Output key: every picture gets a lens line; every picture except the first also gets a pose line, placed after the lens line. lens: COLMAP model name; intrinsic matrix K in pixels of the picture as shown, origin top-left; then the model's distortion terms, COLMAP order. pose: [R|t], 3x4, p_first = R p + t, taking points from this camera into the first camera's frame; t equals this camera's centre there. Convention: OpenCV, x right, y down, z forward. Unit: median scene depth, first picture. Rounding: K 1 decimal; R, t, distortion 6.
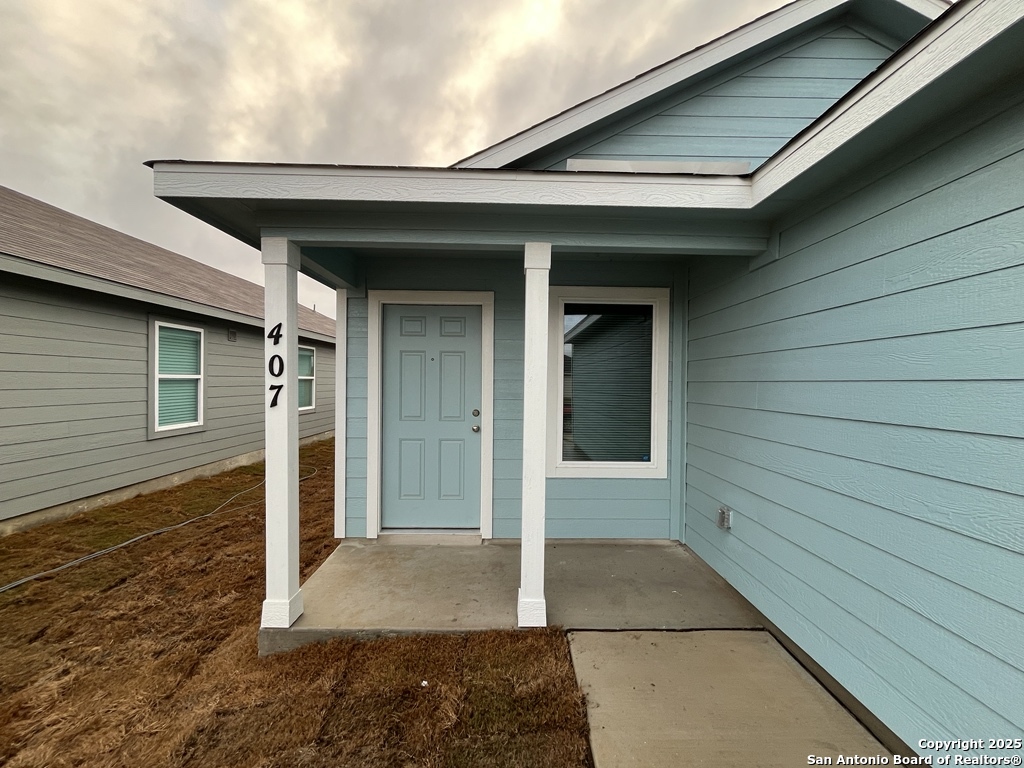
lens RADIAL K [[413.6, 0, 515.2], [0, 413.6, 385.0], [0, 0, 1]] dist [-0.000029, 0.000680]
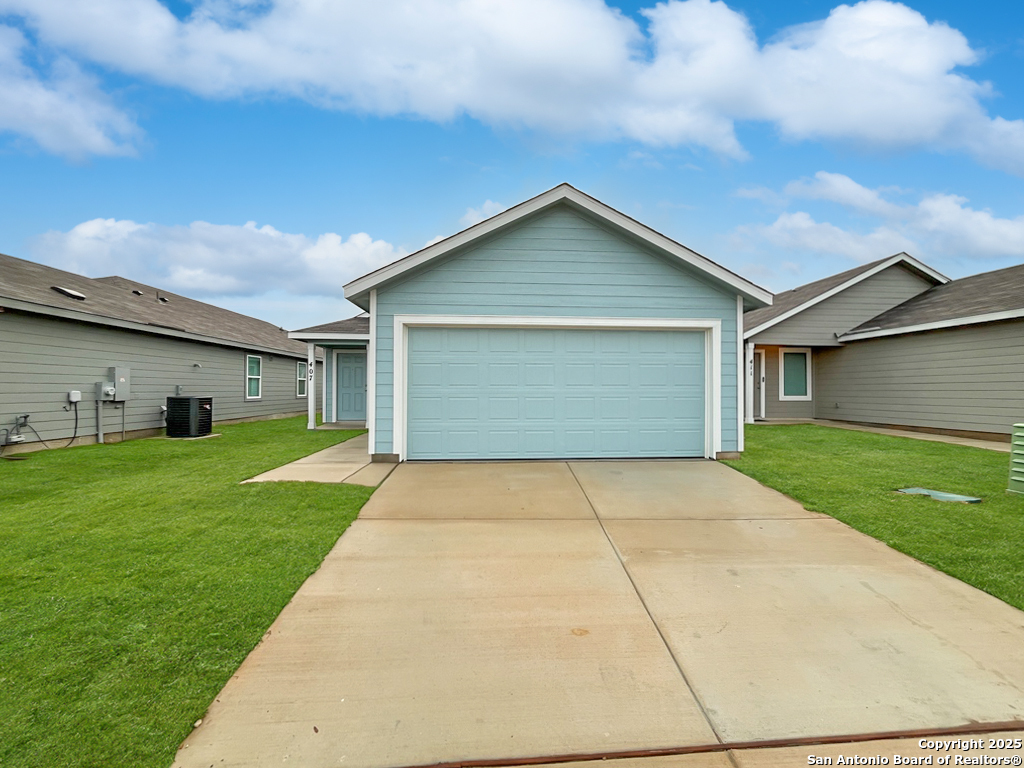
lens RADIAL K [[413.6, 0, 515.2], [0, 413.6, 385.0], [0, 0, 1]] dist [-0.000029, 0.000680]
pose [[0.998341, -0.008456, 0.056951, 0.915927], [0.009541, 0.999778, -0.018805, 0.137783], [-0.056779, 0.019318, 0.998200, -2.393102]]
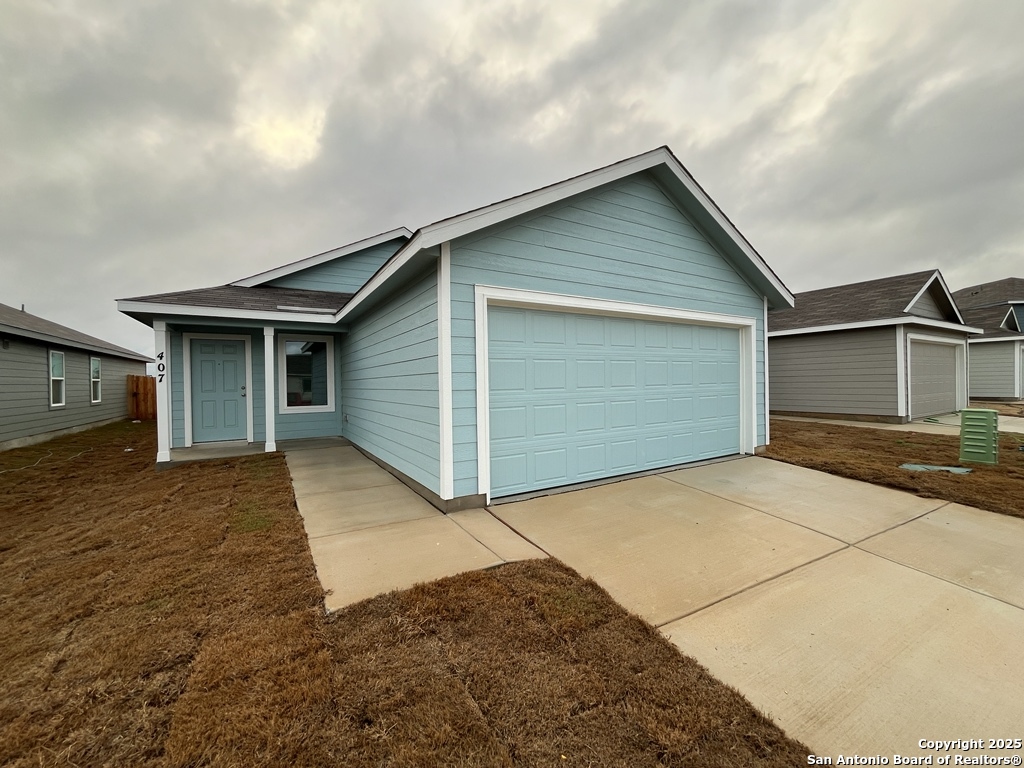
lens RADIAL K [[413.6, 0, 515.2], [0, 413.6, 385.0], [0, 0, 1]] dist [-0.000029, 0.000680]
pose [[0.863240, -0.028770, 0.503974, 0.048500], [0.029812, 0.999538, 0.005997, 0.082770], [-0.503913, 0.009848, 0.863698, -1.705036]]
